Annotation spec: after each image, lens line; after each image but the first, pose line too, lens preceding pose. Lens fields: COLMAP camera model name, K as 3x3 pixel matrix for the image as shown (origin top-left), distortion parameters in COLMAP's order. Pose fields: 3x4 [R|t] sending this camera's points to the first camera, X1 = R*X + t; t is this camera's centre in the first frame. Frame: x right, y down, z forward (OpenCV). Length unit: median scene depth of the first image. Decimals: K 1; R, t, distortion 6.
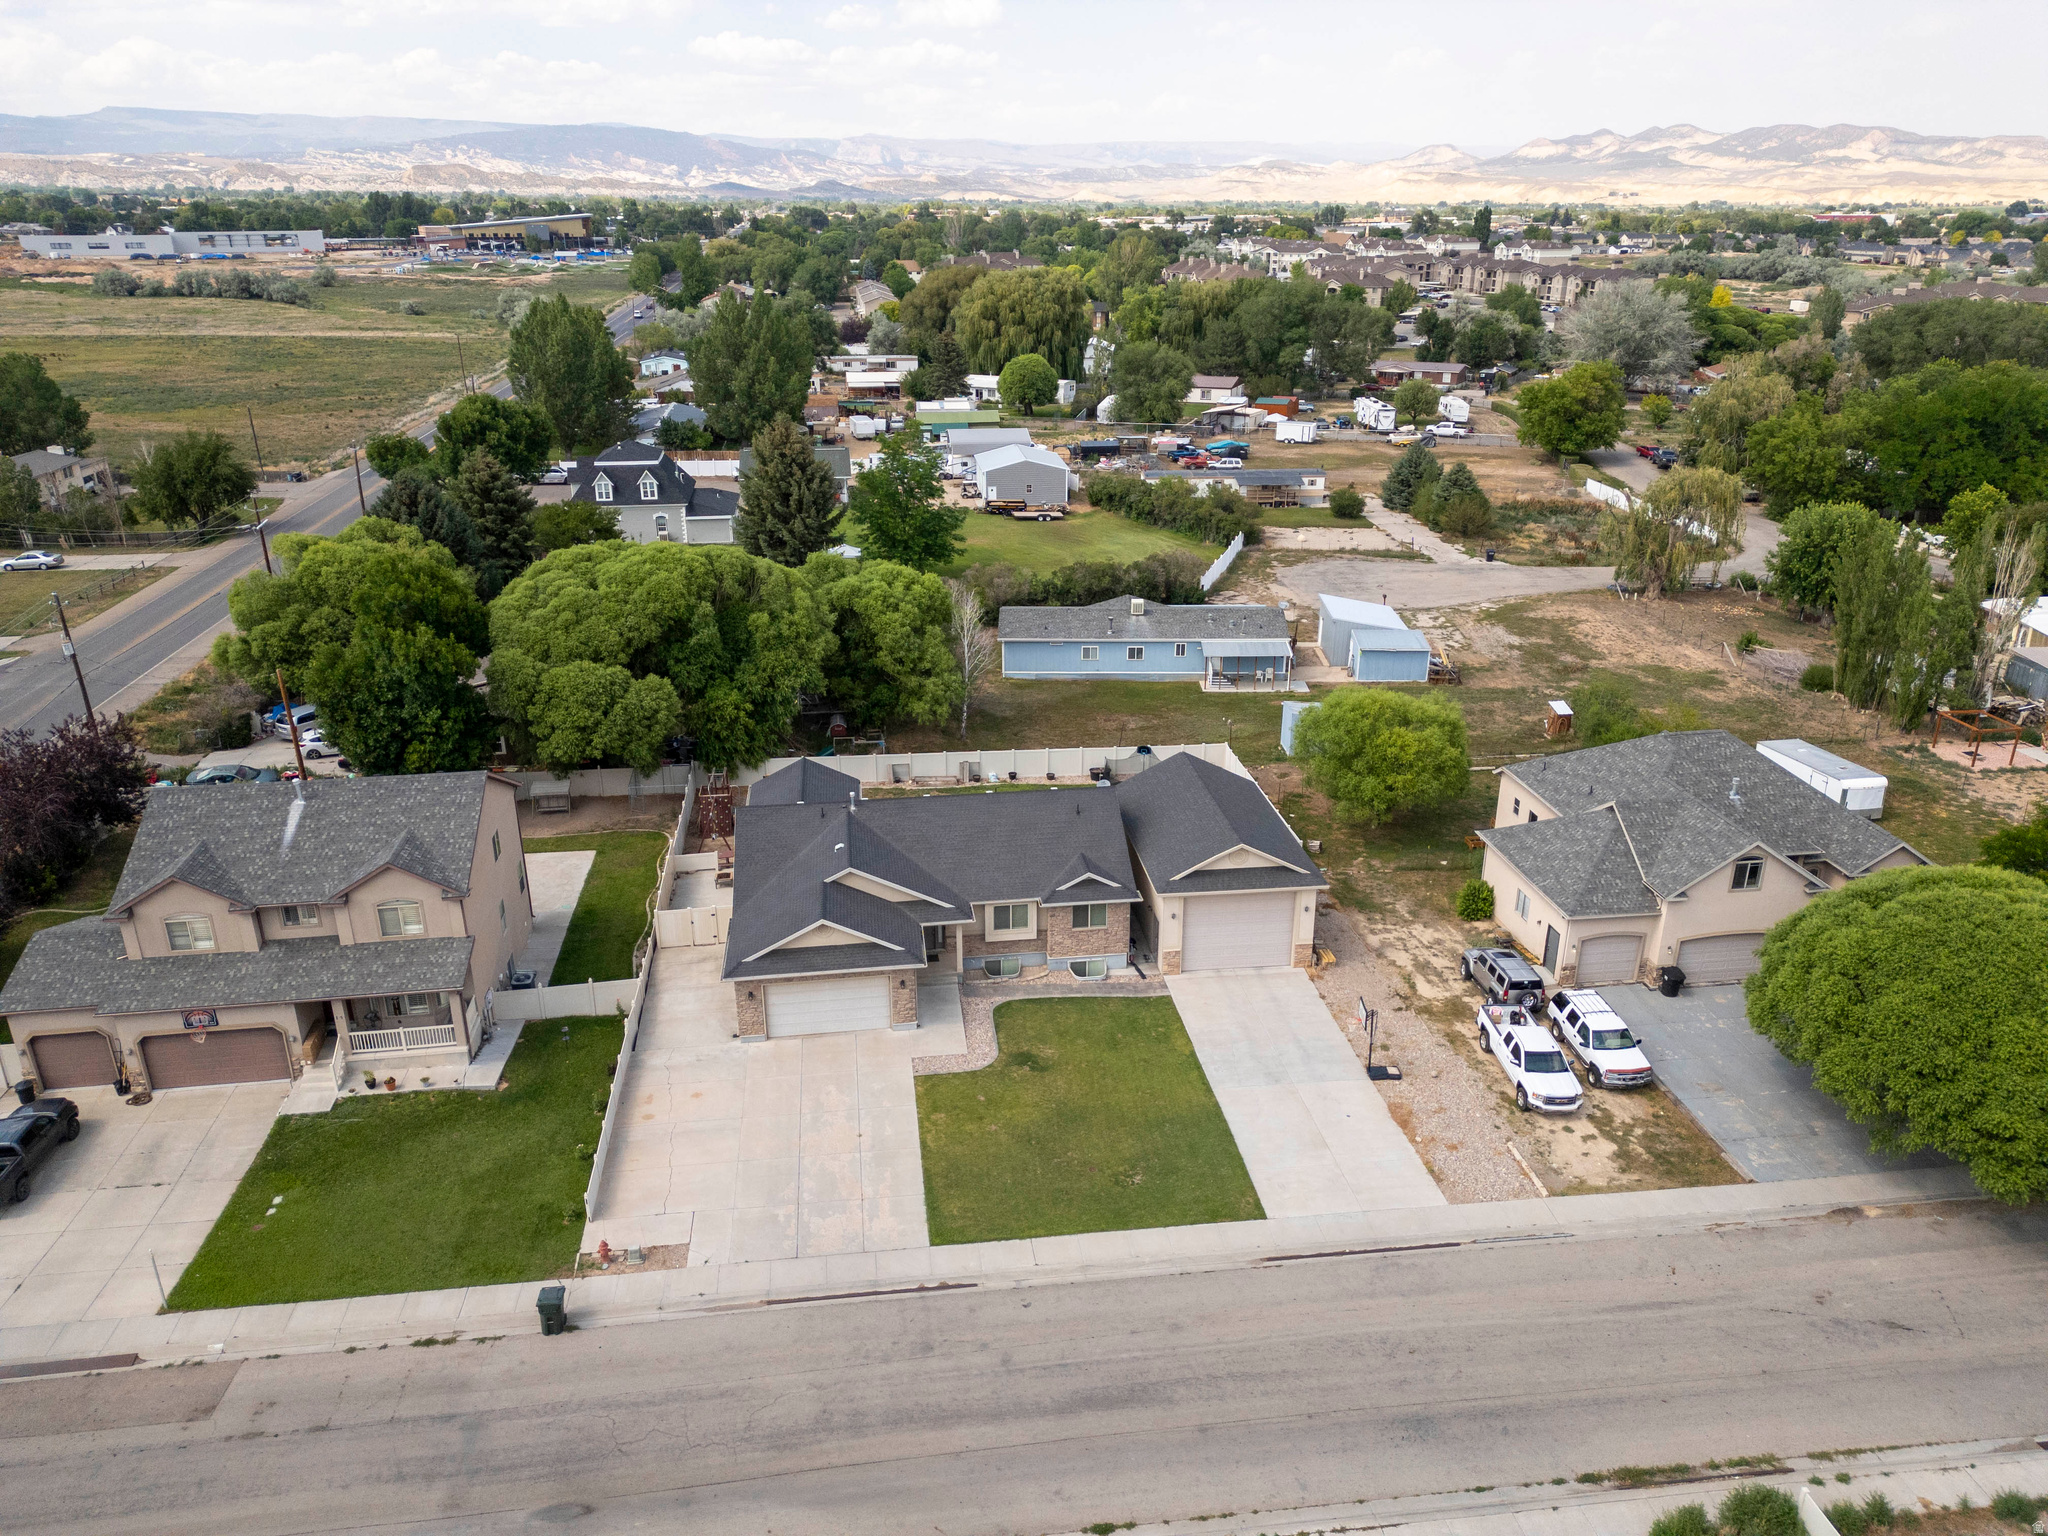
lens RADIAL K [[1428.8, 0, 1028.3], [0, 1428.8, 773.4], [0, 0, 1]] dist [0.070524, -0.065776]
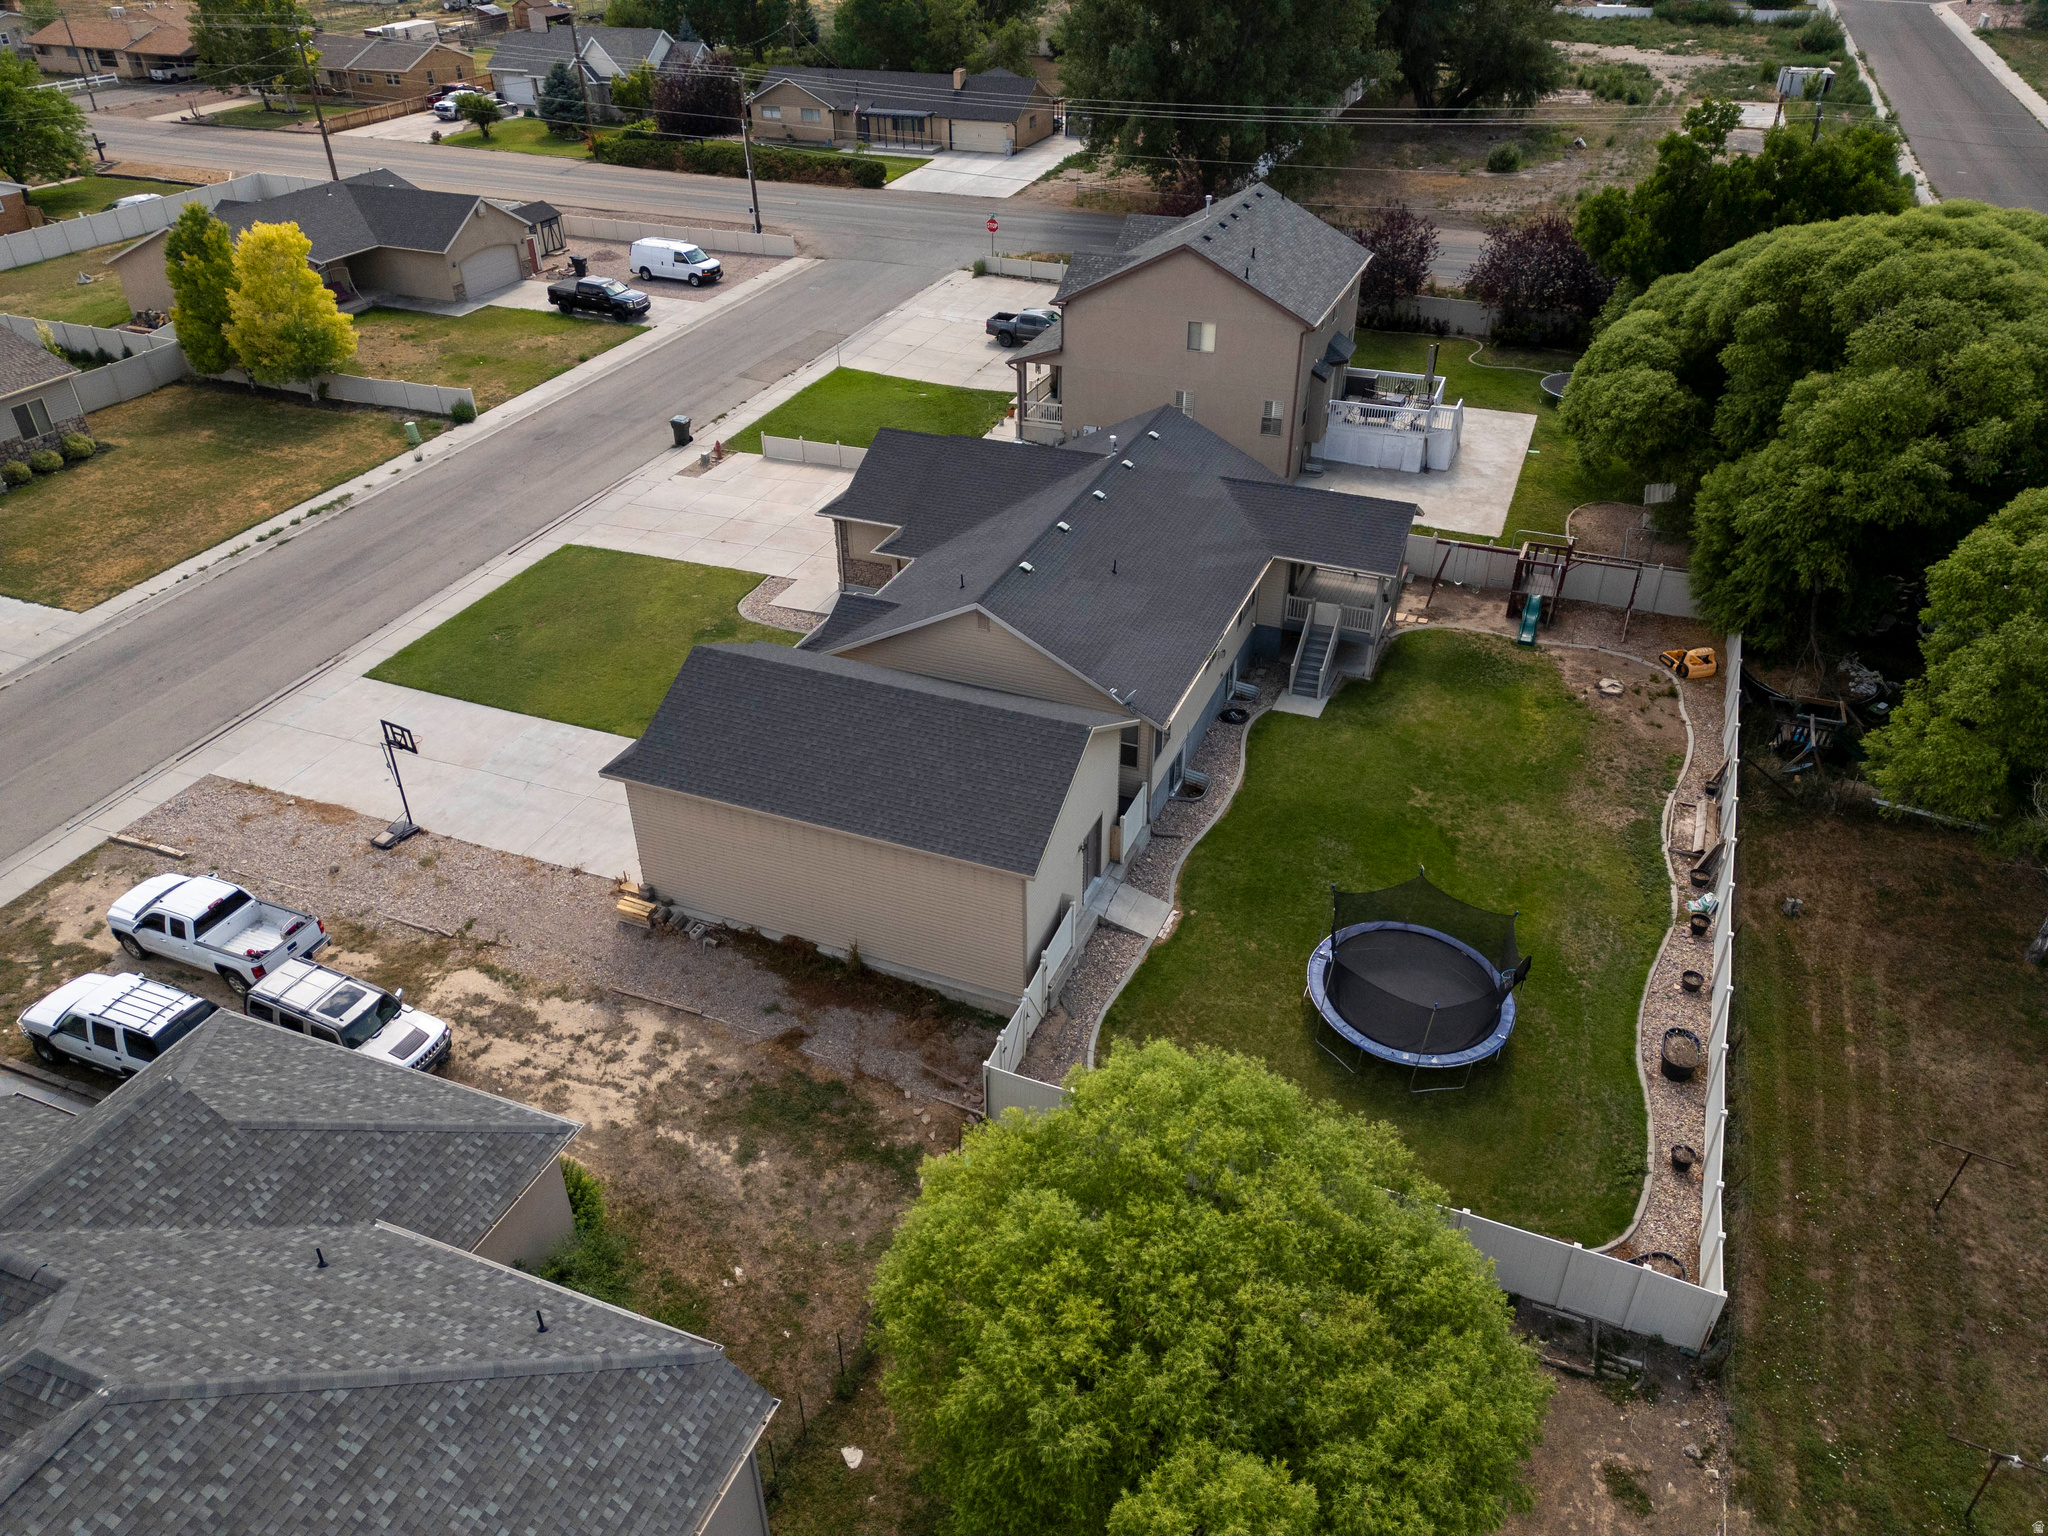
lens RADIAL K [[1428.8, 0, 1028.3], [0, 1428.8, 773.4], [0, 0, 1]] dist [0.070524, -0.065776]
pose [[-0.493965, 0.485552, -0.721275, 0.450417], [-0.310130, 0.676592, 0.667864, -0.304316], [0.812292, 0.553591, -0.183628, 1.027578]]
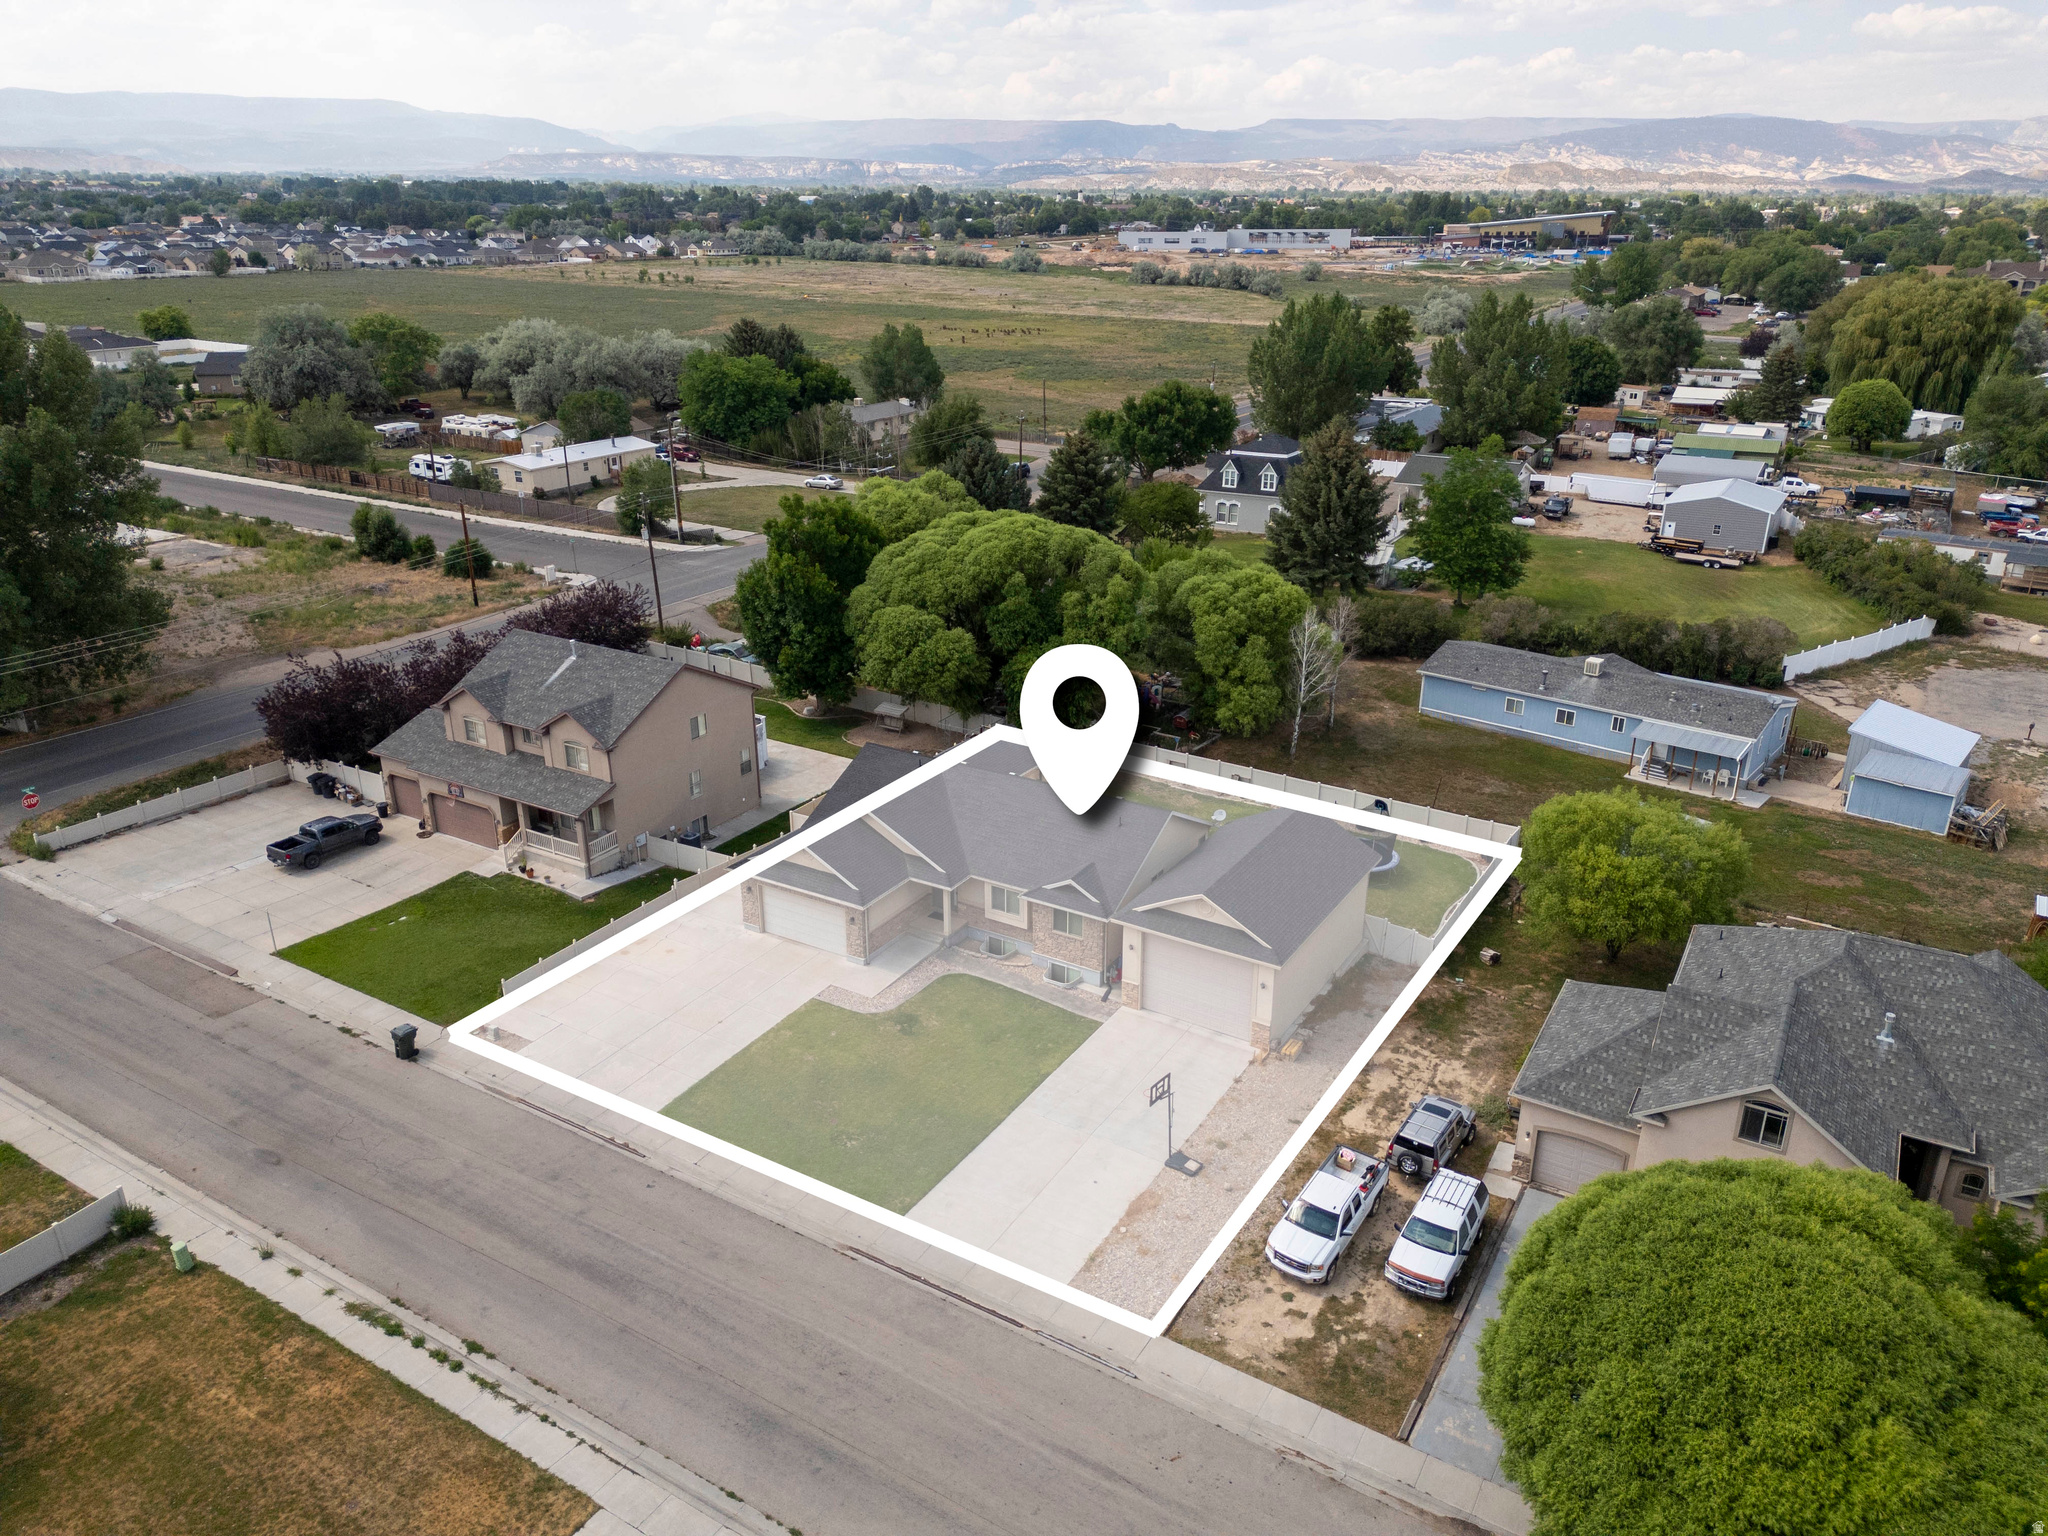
lens RADIAL K [[1430.8, 0, 1030.6], [0, 1430.8, 764.1], [0, 0, 1]] dist [0.083680, -0.086412]
pose [[0.780868, 0.230505, -0.580614, 0.479277], [-0.233358, 0.969783, 0.071162, -0.060577], [0.579473, 0.079923, 0.811063, 0.132549]]
